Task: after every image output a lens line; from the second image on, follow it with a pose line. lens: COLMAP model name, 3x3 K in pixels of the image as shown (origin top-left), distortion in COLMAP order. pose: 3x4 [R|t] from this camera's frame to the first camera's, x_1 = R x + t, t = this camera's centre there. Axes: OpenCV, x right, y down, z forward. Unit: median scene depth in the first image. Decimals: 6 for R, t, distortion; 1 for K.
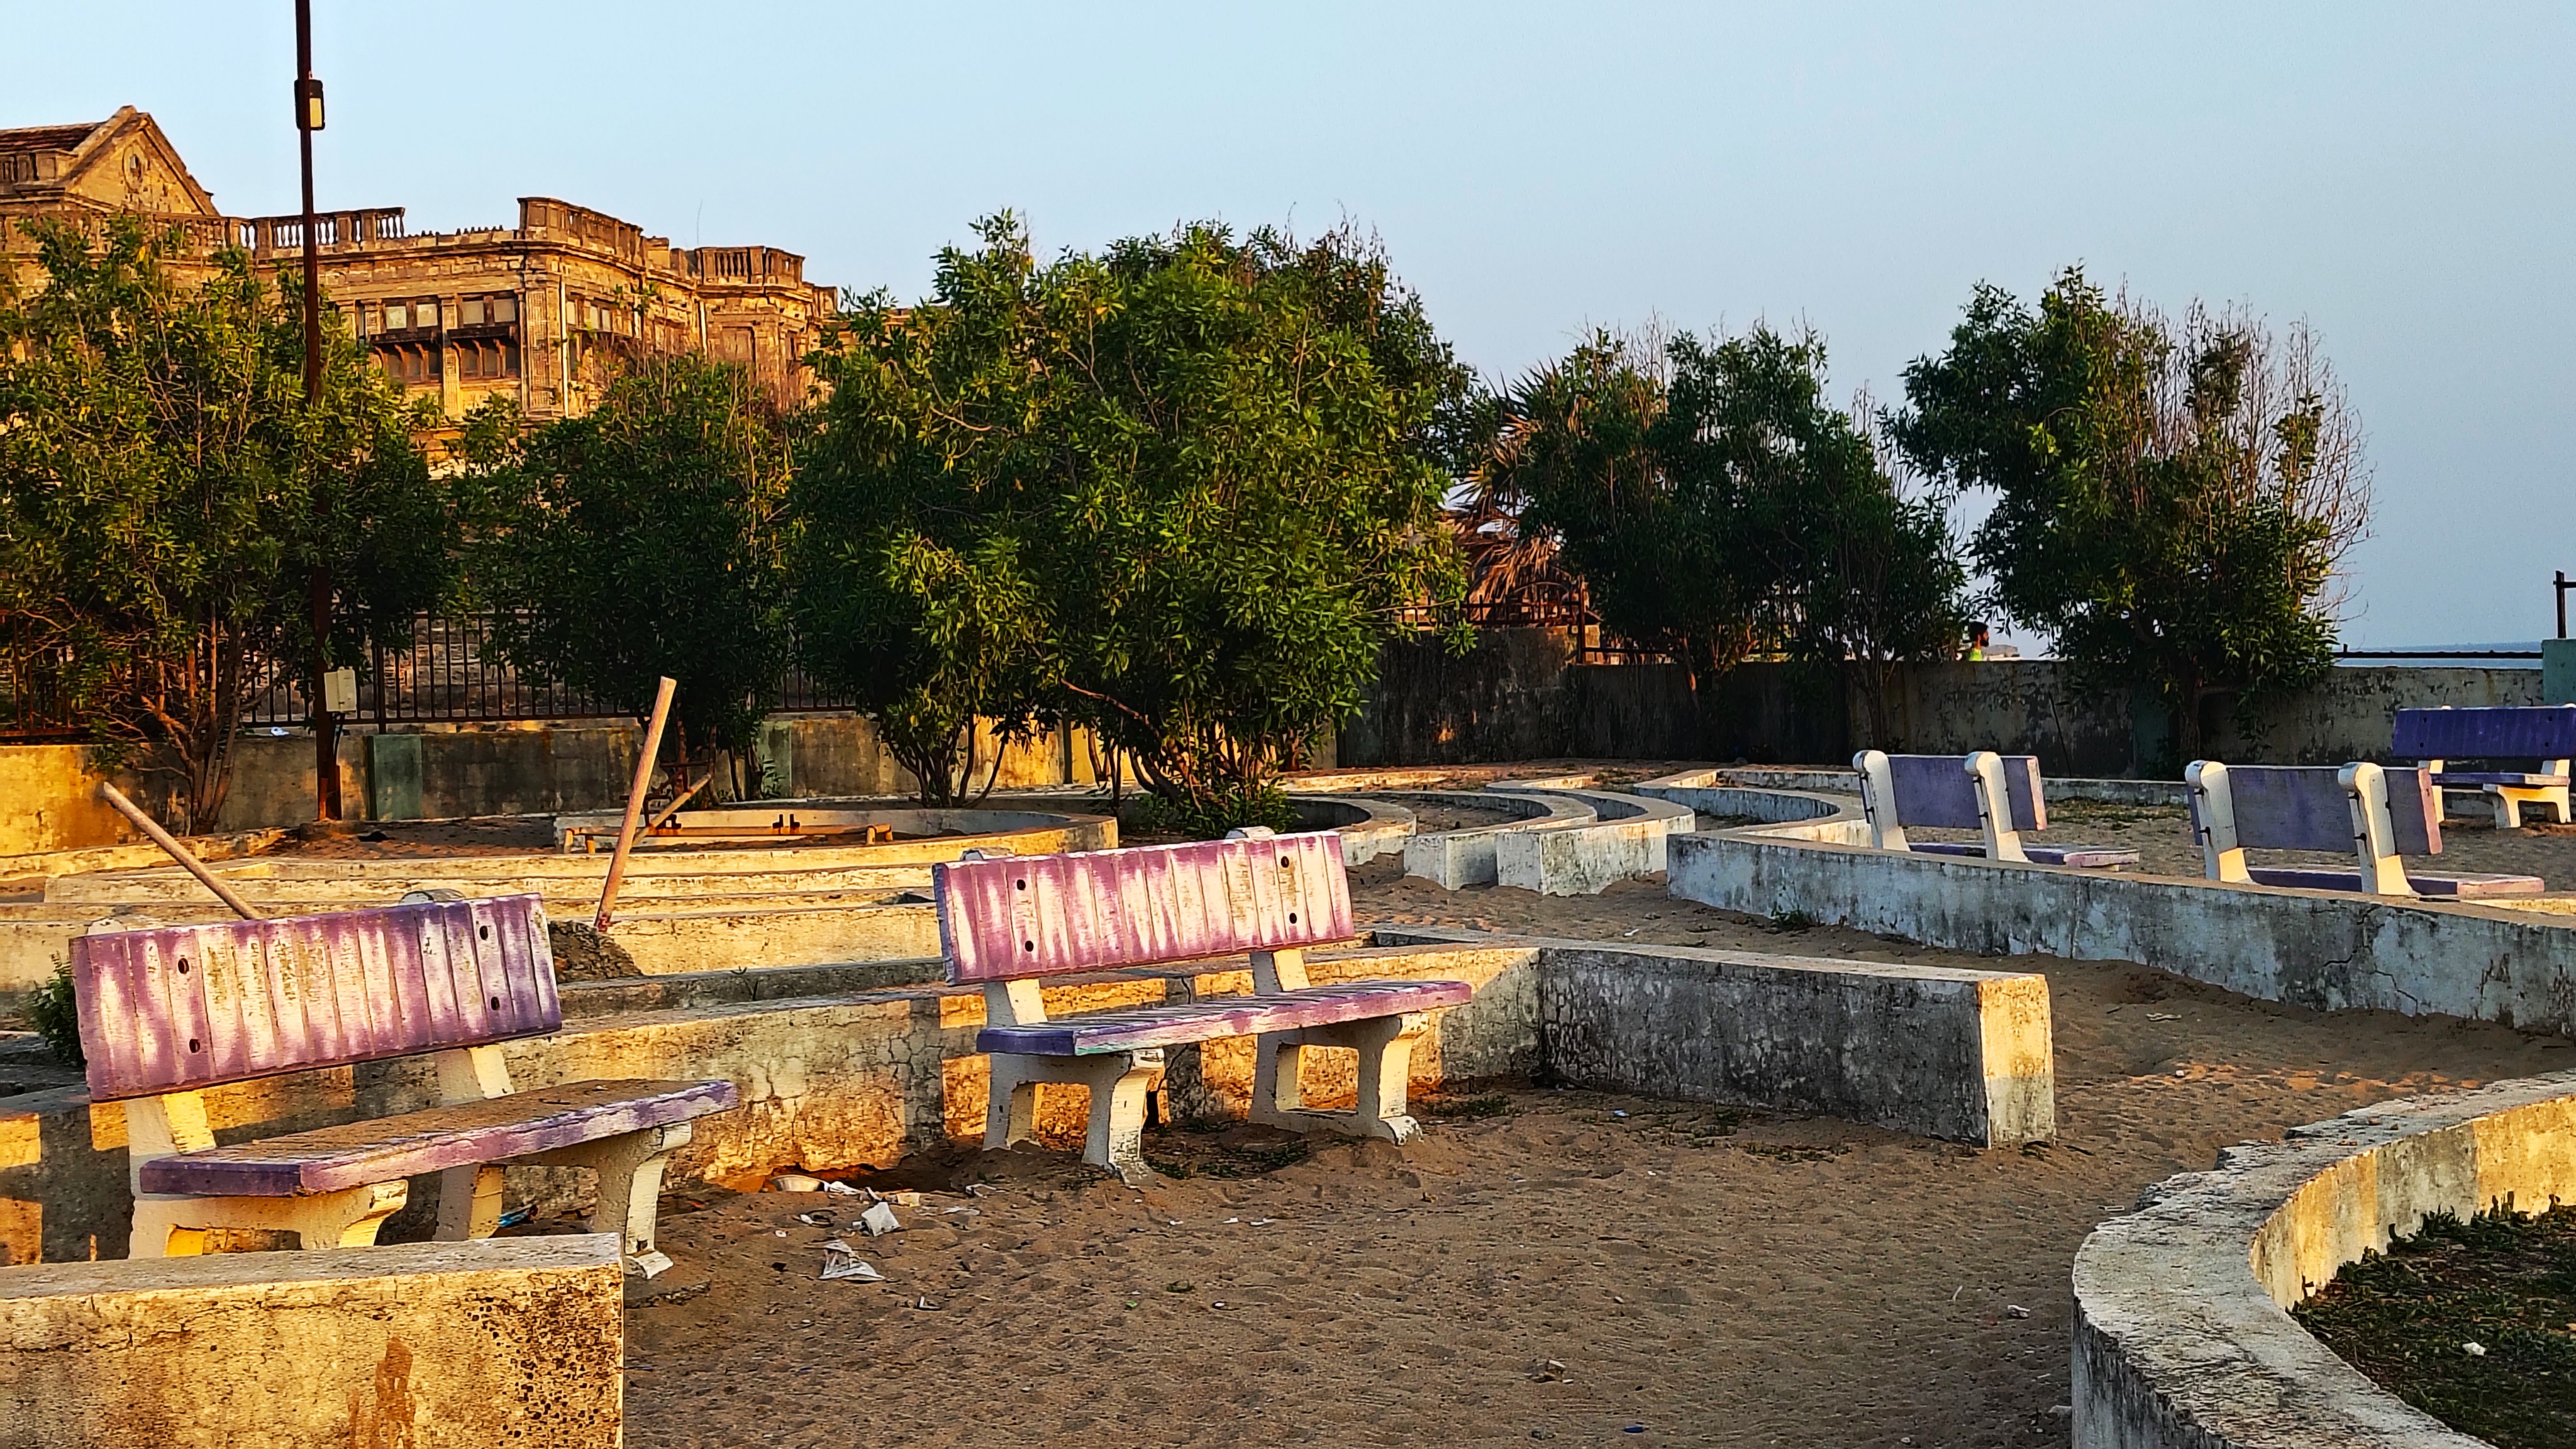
lens RADIAL K [[3604.8, 0, 1288.0], [0, 3604.8, 724.5], [0, 0, 1]] dist [-0.020365, -0.012504]
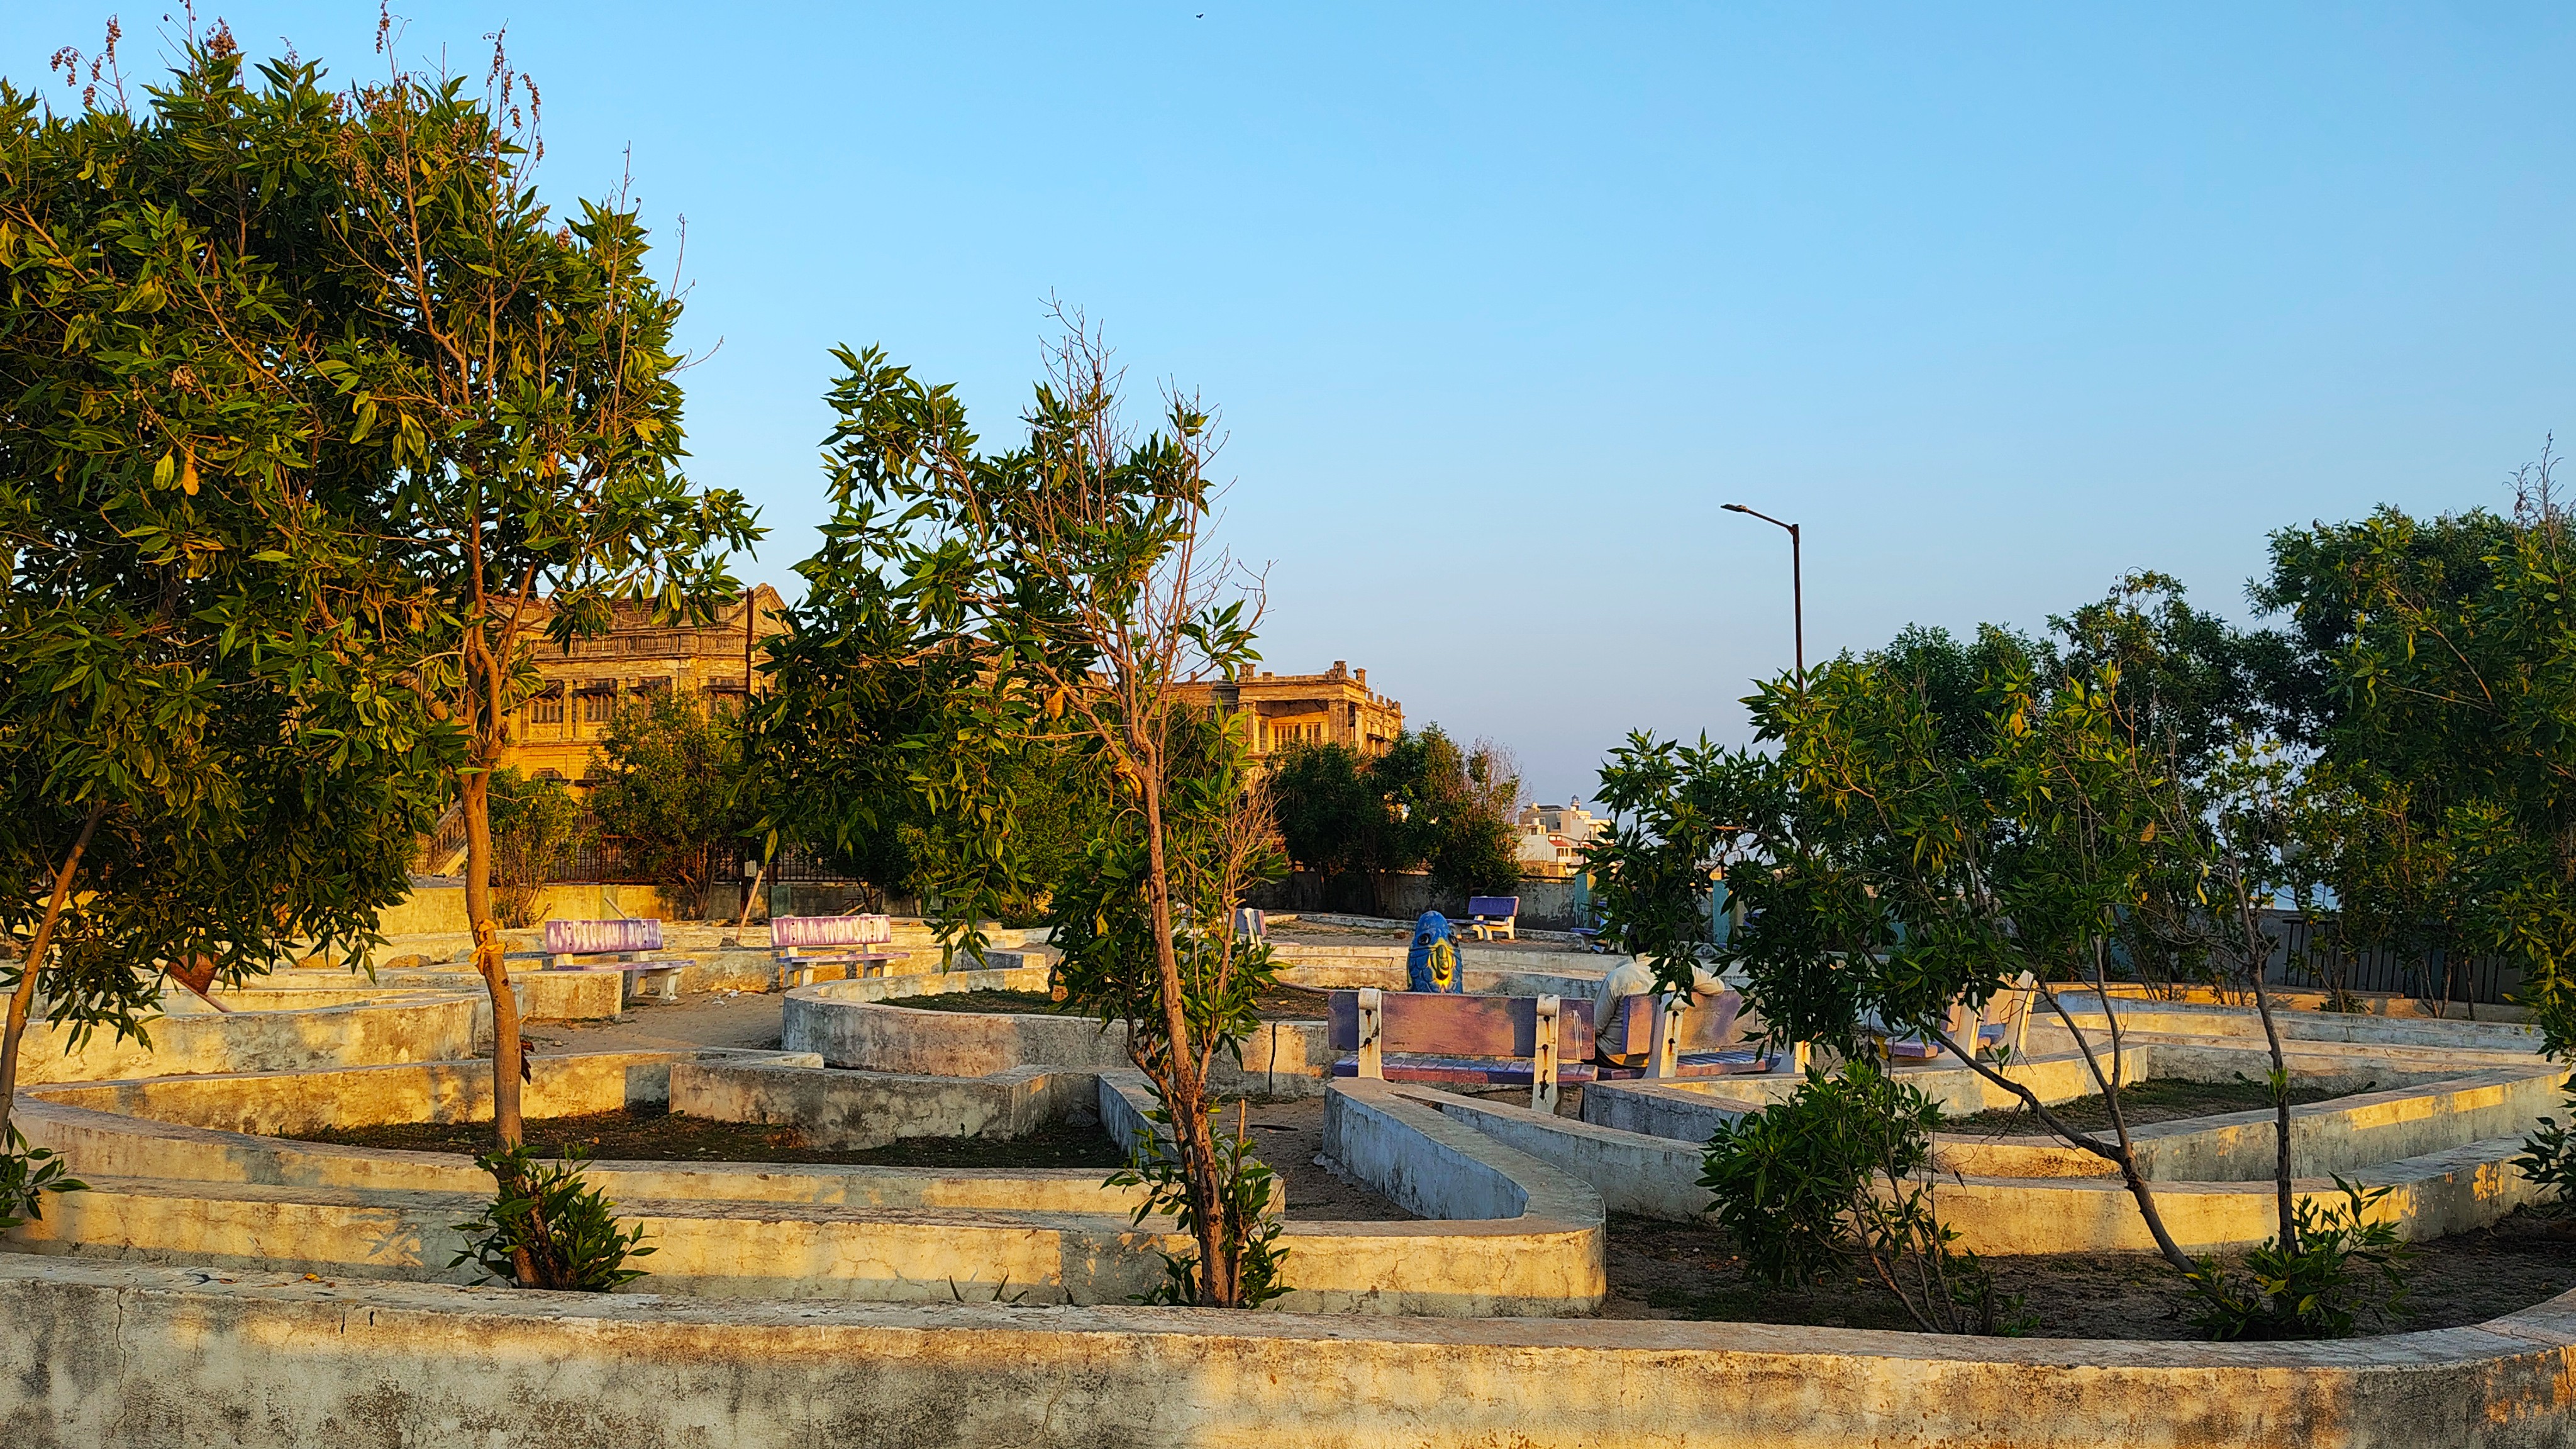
lens RADIAL K [[1980.3, 0, 1330.9], [0, 1980.3, 722.1], [0, 0, 1]] dist [-0.005034, 0.002620]
pose [[0.998546, 0.024016, -0.048259, 0.260350], [-0.028114, 0.995888, -0.086118, -0.003644], [0.045992, 0.087350, 0.995115, -0.511313]]
